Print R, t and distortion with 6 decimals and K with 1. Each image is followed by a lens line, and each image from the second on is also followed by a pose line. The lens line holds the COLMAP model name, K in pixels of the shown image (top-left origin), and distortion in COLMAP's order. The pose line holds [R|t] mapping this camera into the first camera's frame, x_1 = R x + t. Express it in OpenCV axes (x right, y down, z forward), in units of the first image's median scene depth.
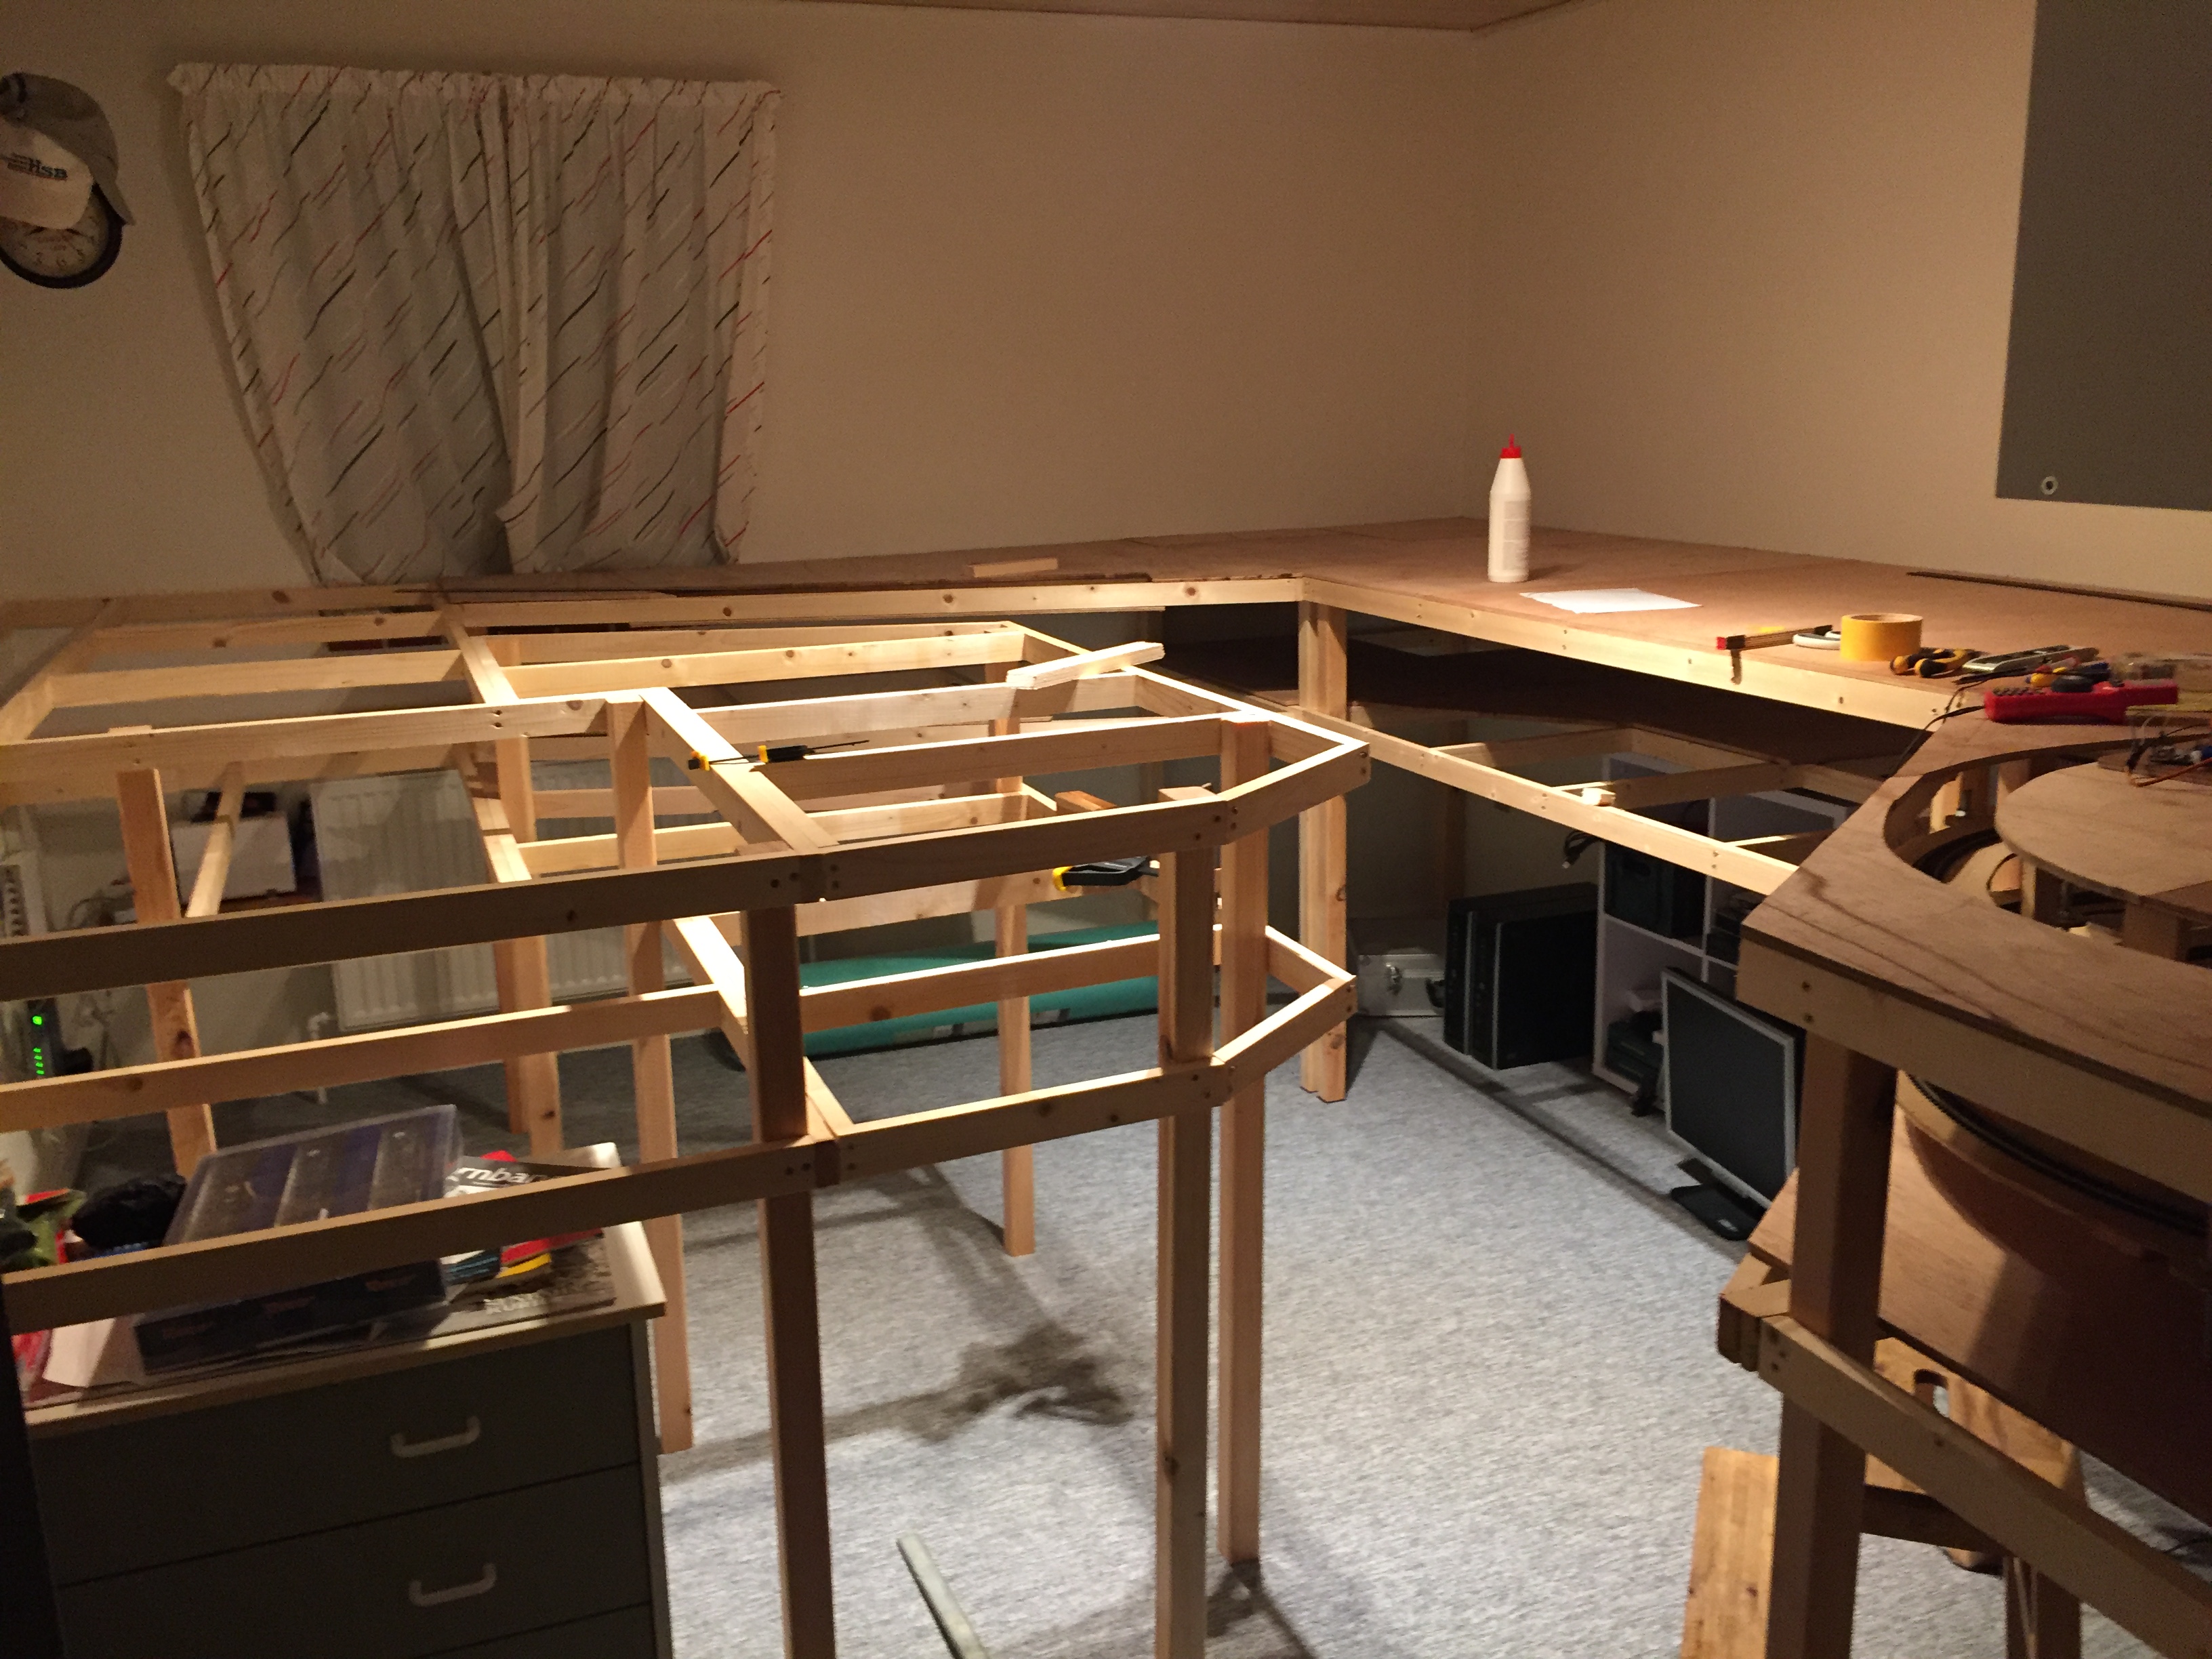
lens RADIAL K [[1893.0, 0, 1082.2], [0, 1893.0, 844.0], [0, 0, 1]] dist [0.077376, -0.105755]
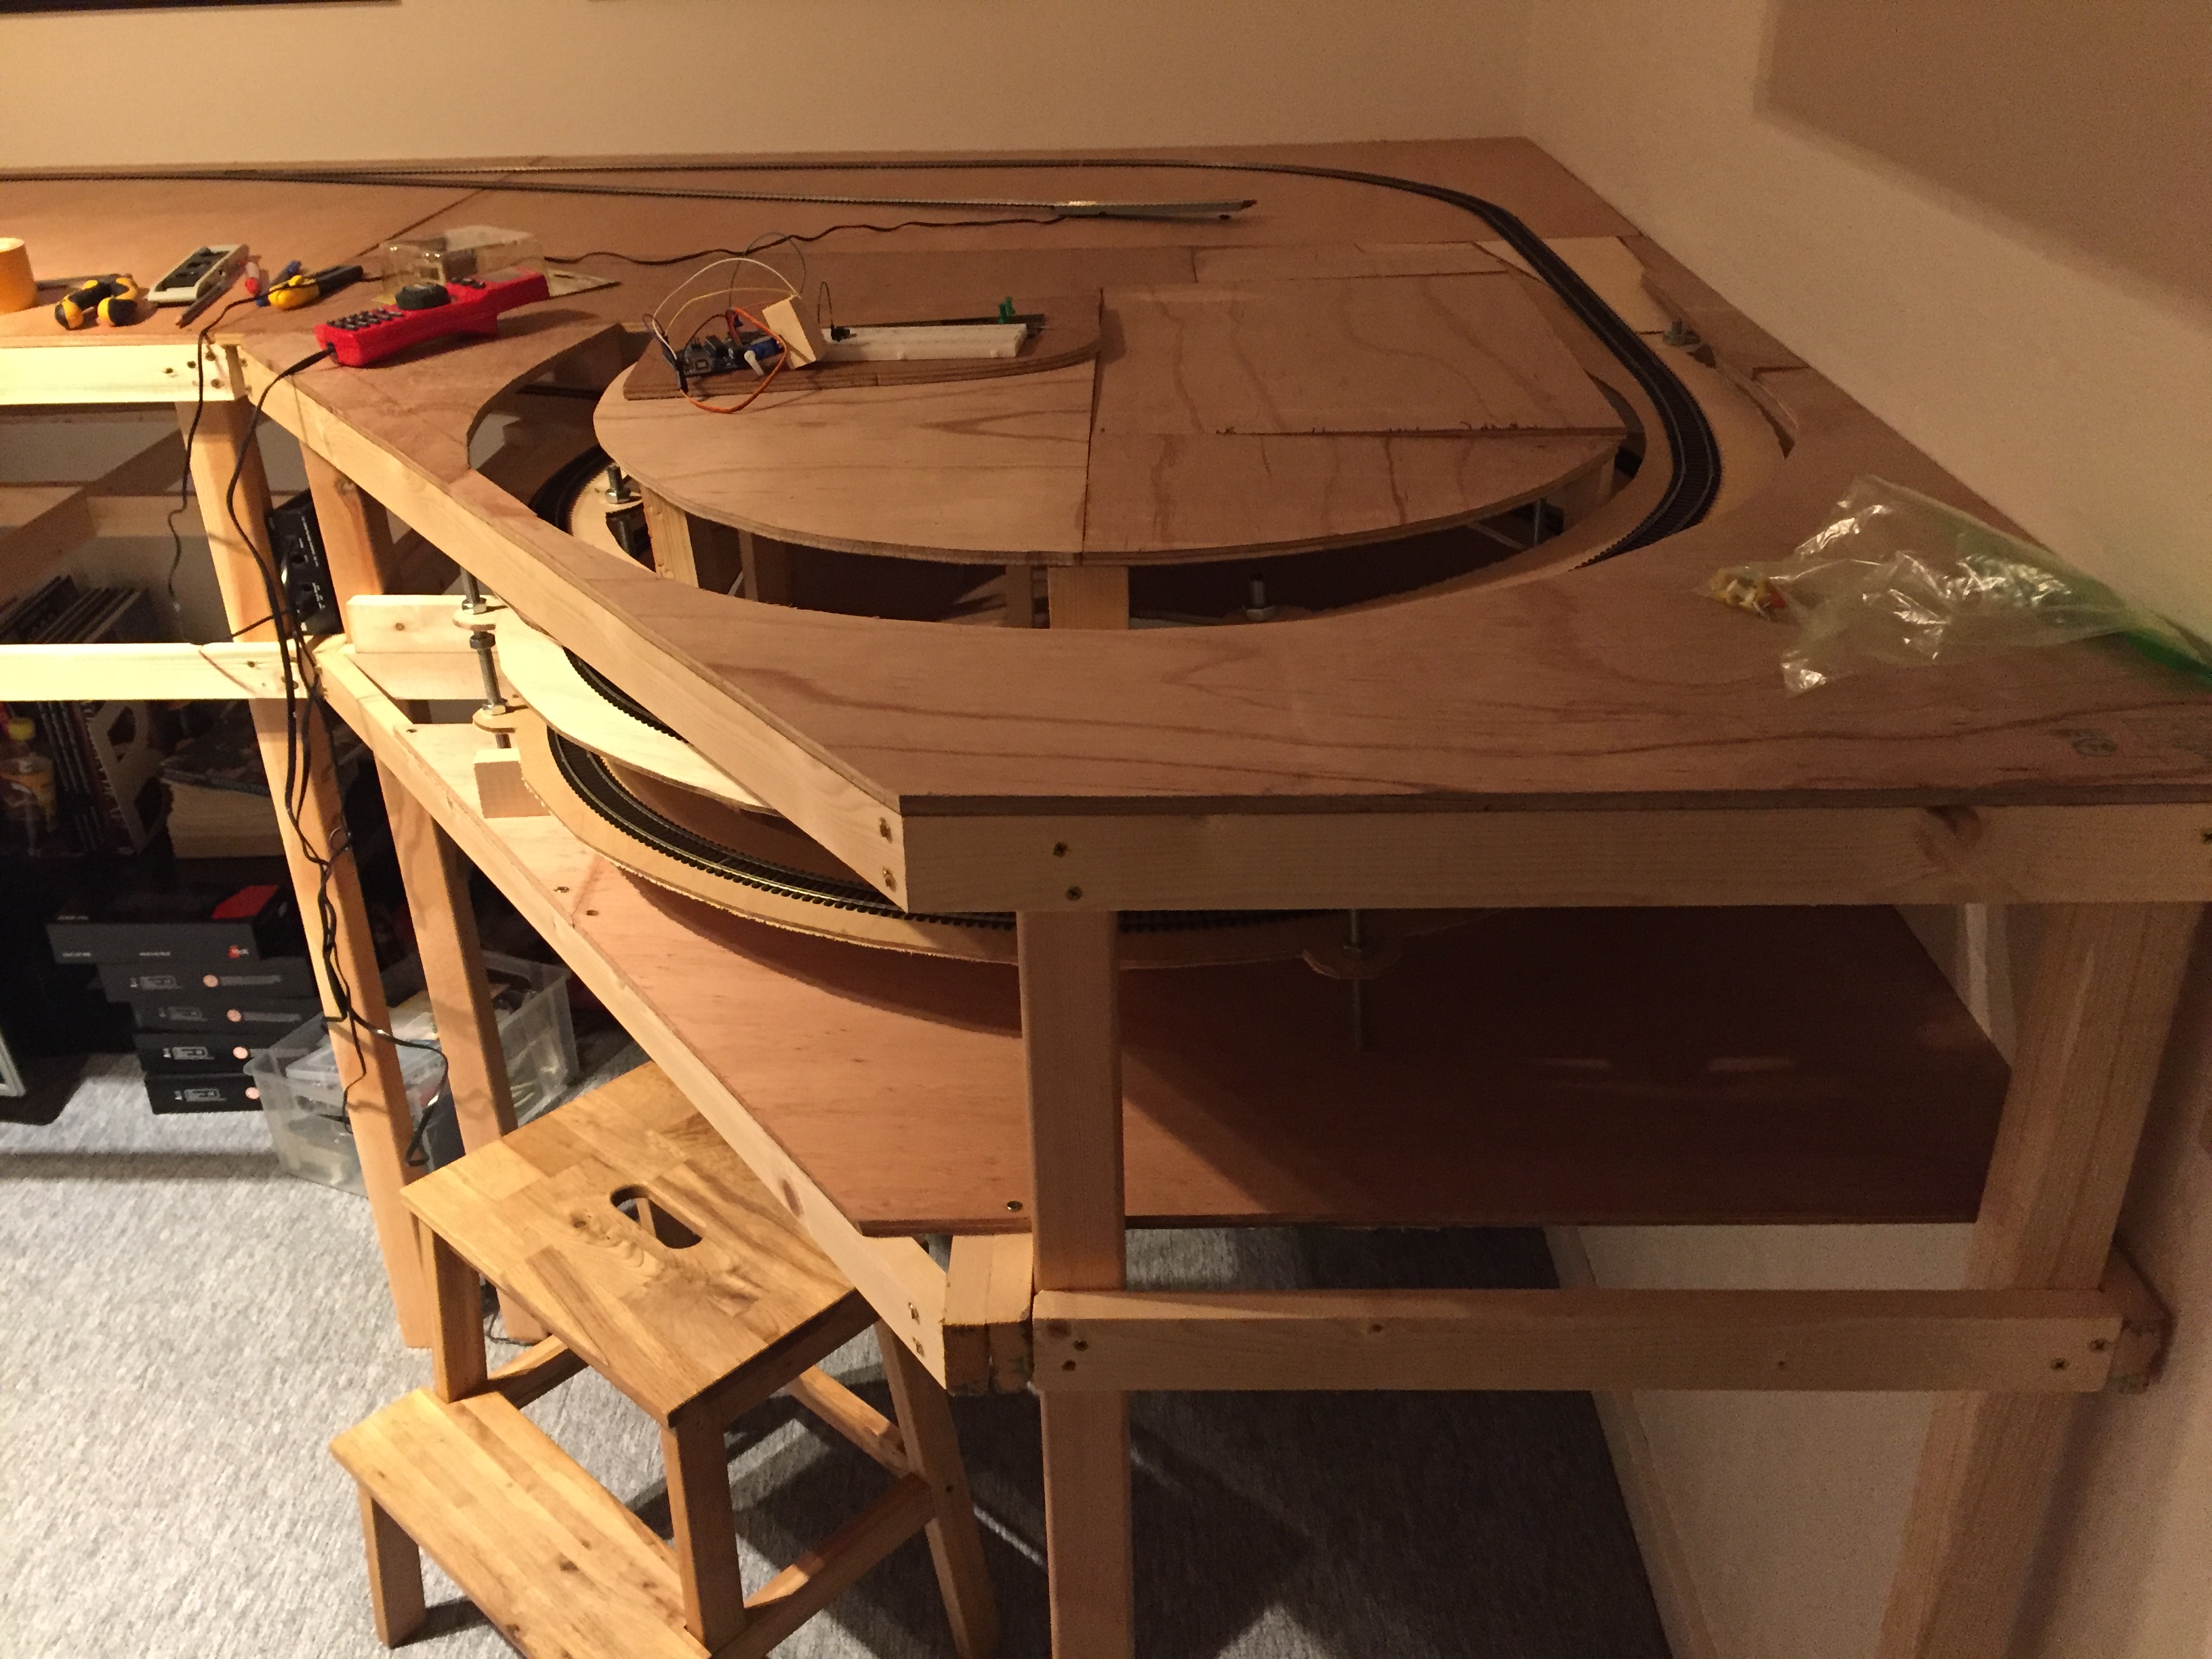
lens RADIAL K [[1893.0, 0, 1100.8], [0, 1893.0, 815.4], [0, 0, 1]] dist [0.077376, -0.105755]
pose [[0.376661, -0.407722, 0.831799, -0.040286], [0.231821, 0.910846, 0.341494, -0.045821], [-0.896876, 0.064201, 0.437598, 0.228259]]
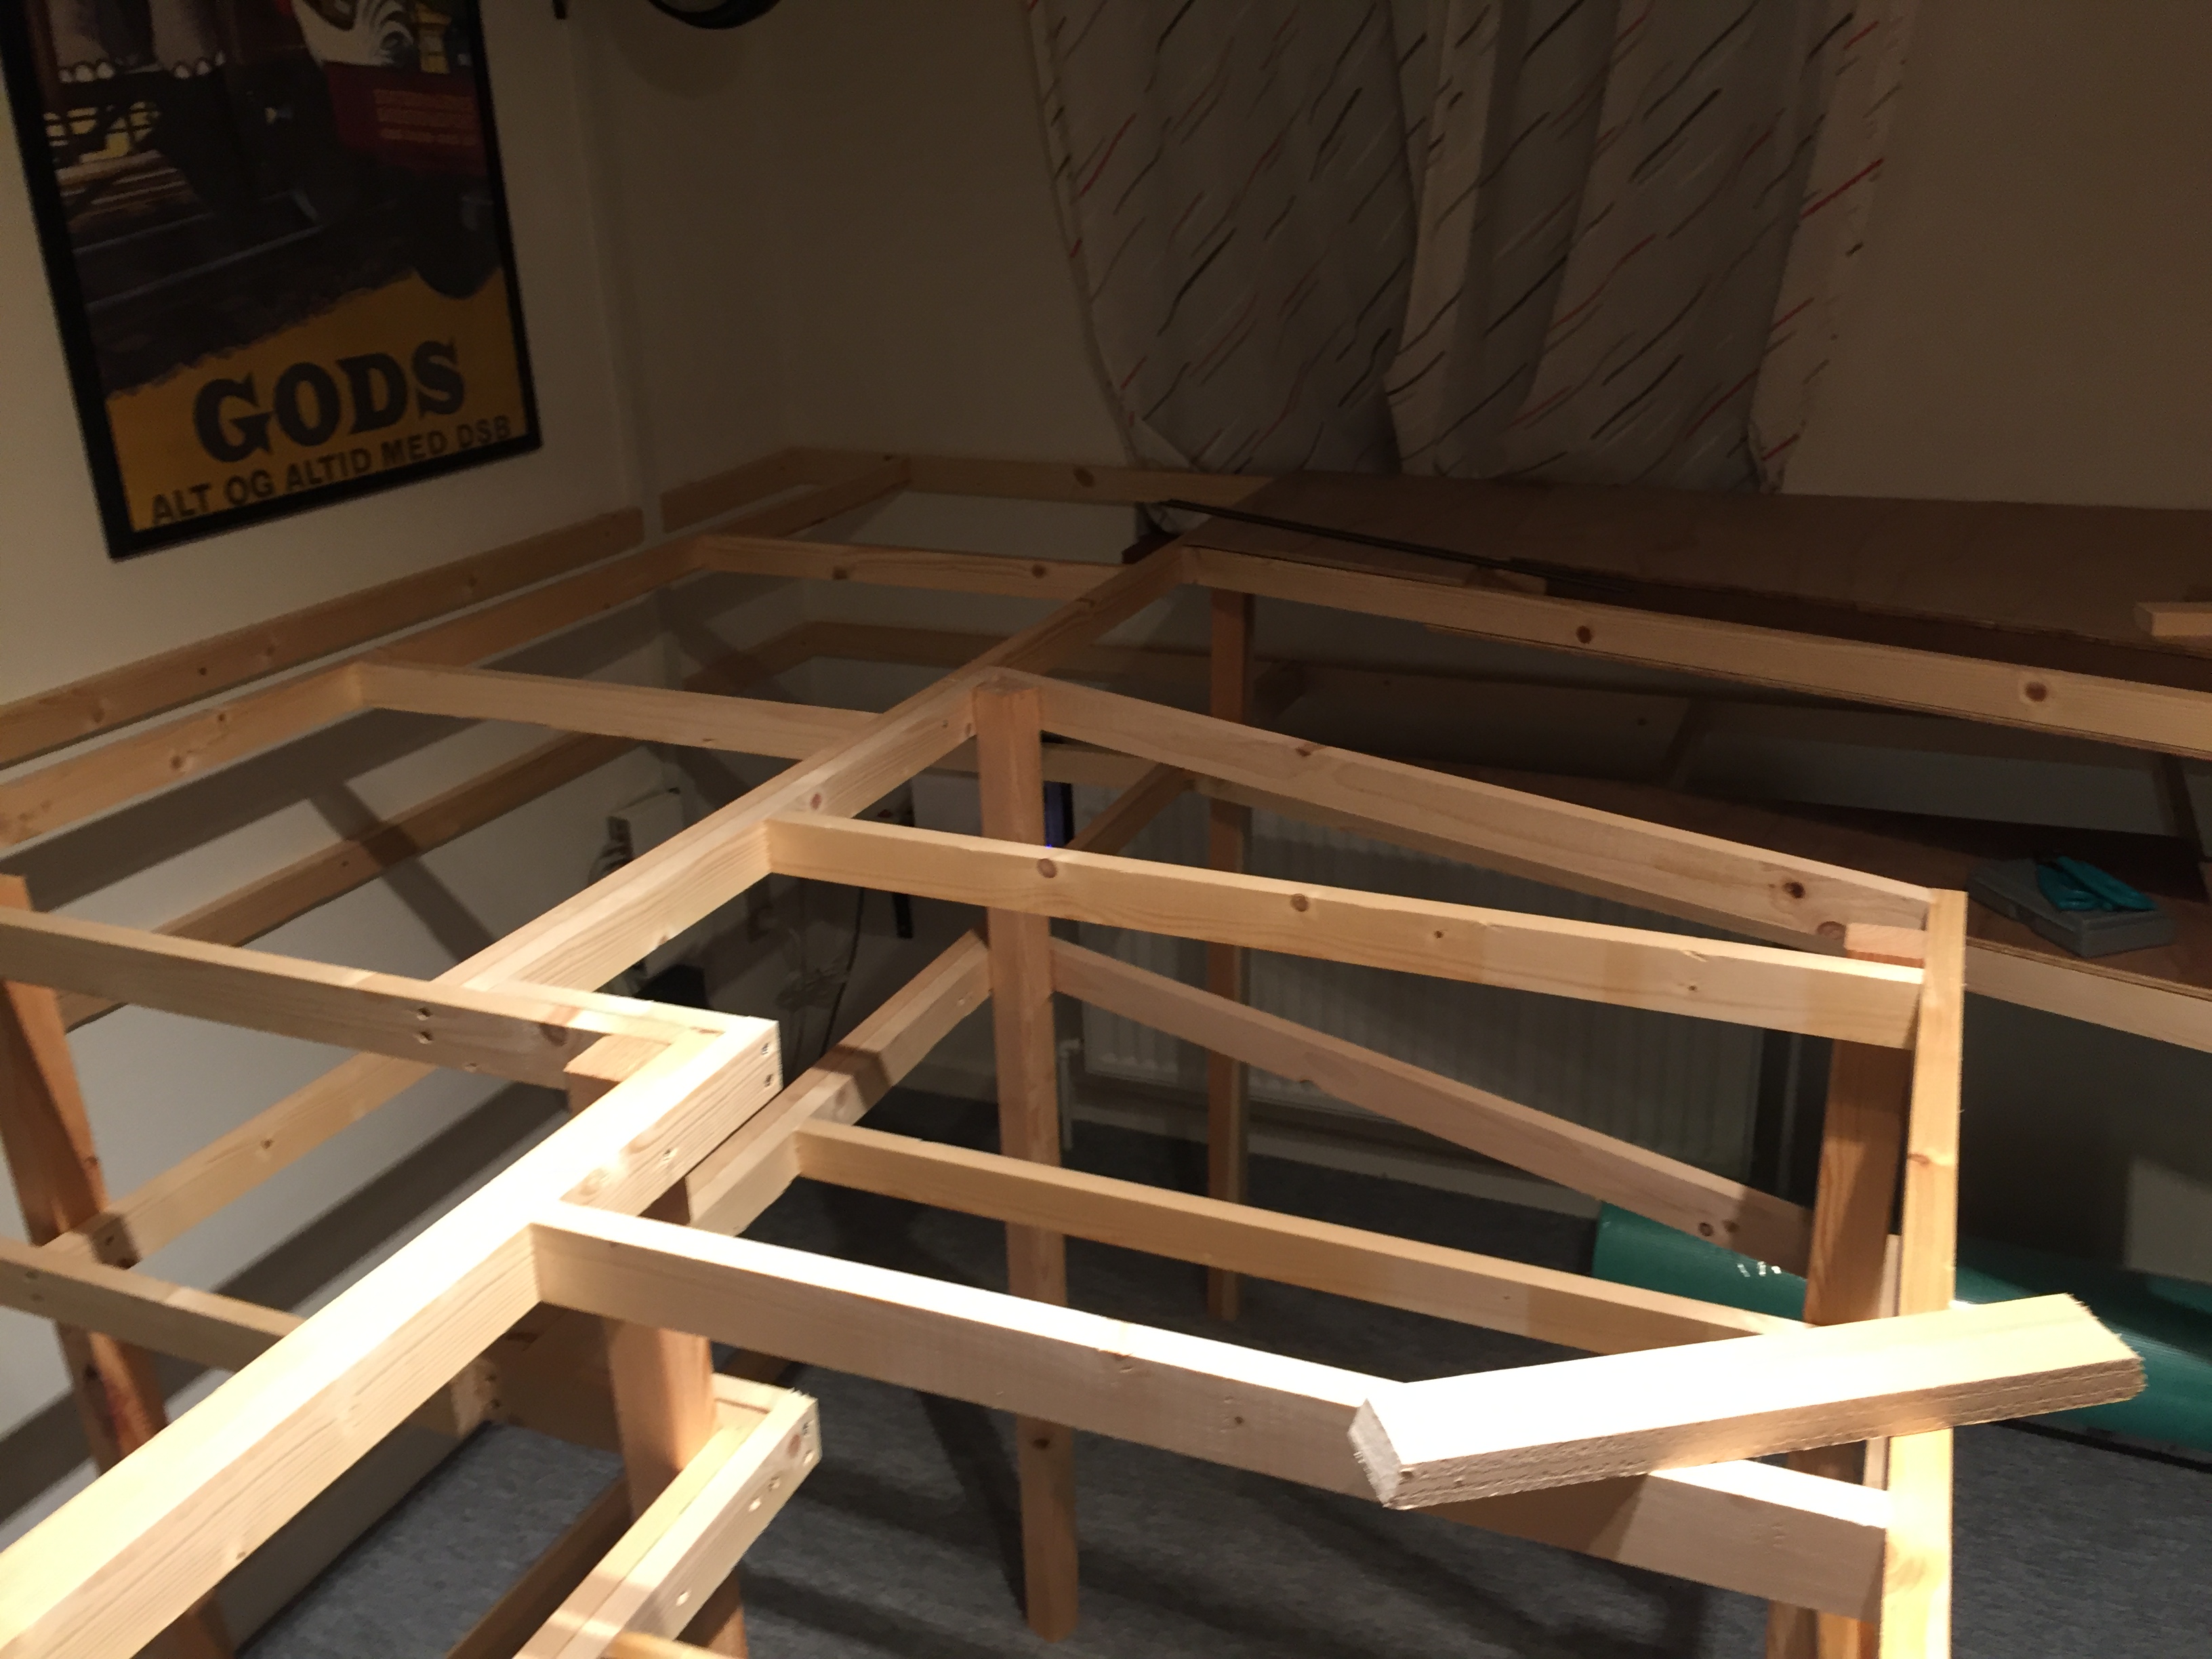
lens RADIAL K [[1893.0, 0, 1106.1], [0, 1893.0, 827.4], [0, 0, 1]] dist [0.077376, -0.105755]
pose [[0.726066, 0.249708, -0.640682, 0.064656], [-0.154423, 0.967146, 0.201946, -0.146040], [0.670061, -0.047690, 0.740773, 0.481721]]
